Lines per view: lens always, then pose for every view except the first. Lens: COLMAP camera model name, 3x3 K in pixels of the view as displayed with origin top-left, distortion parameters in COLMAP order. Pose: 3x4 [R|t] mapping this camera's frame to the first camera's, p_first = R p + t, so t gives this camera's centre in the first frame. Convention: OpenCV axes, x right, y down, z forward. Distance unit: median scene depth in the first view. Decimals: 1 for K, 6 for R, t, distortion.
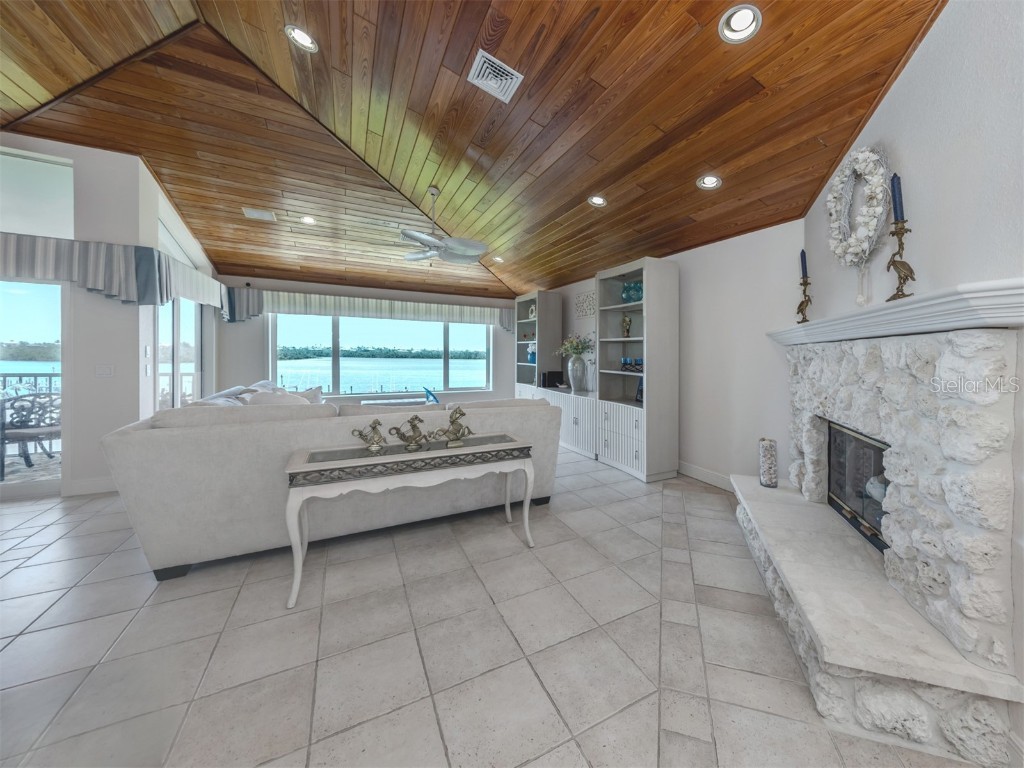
lens RADIAL K [[388.1, 0, 563.0], [0, 388.1, 348.3], [0, 0, 1]] dist [0.013723, -0.000295]
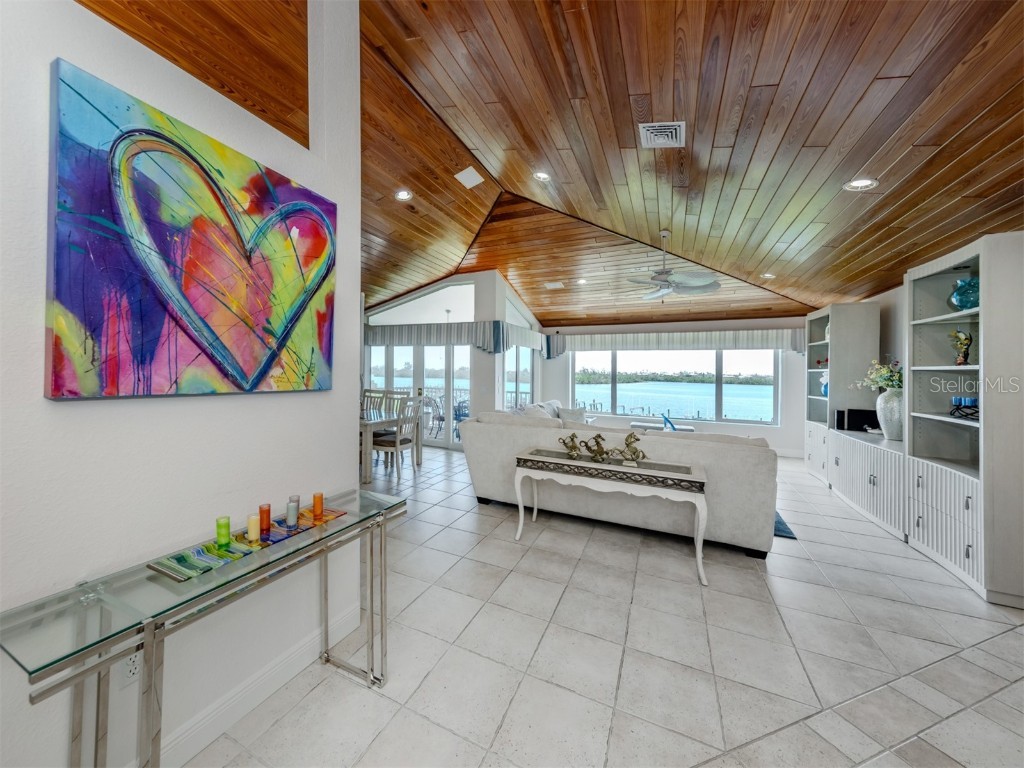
lens RADIAL K [[388.1, 0, 494.5], [0, 388.1, 366.9], [0, 0, 1]] dist [0.013723, -0.000295]
pose [[0.571062, -0.013907, -0.820789, 0.381928], [0.001740, 0.999875, -0.015731, -0.022826], [0.820905, 0.007555, 0.571015, -0.003978]]
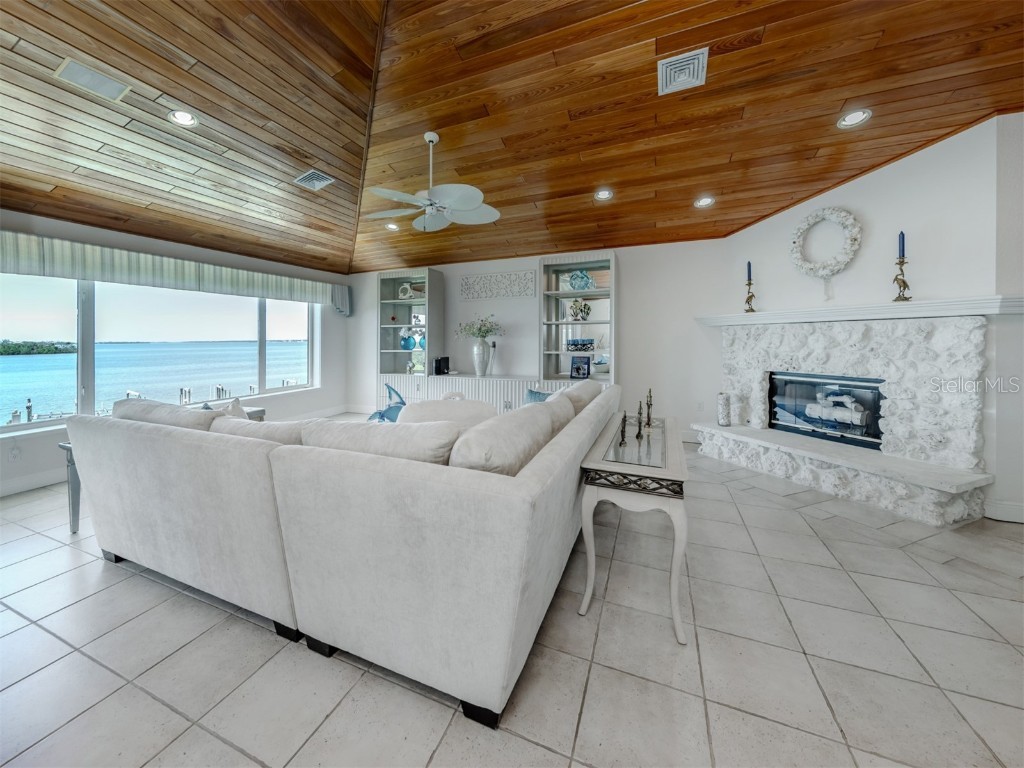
lens RADIAL K [[388.1, 0, 496.1], [0, 388.1, 337.4], [0, 0, 1]] dist [0.013723, -0.000295]
pose [[0.804692, -0.020552, 0.593337, -0.856251], [0.012440, 0.999765, 0.017759, -0.001825], [-0.593563, -0.006910, 0.804758, 0.309299]]
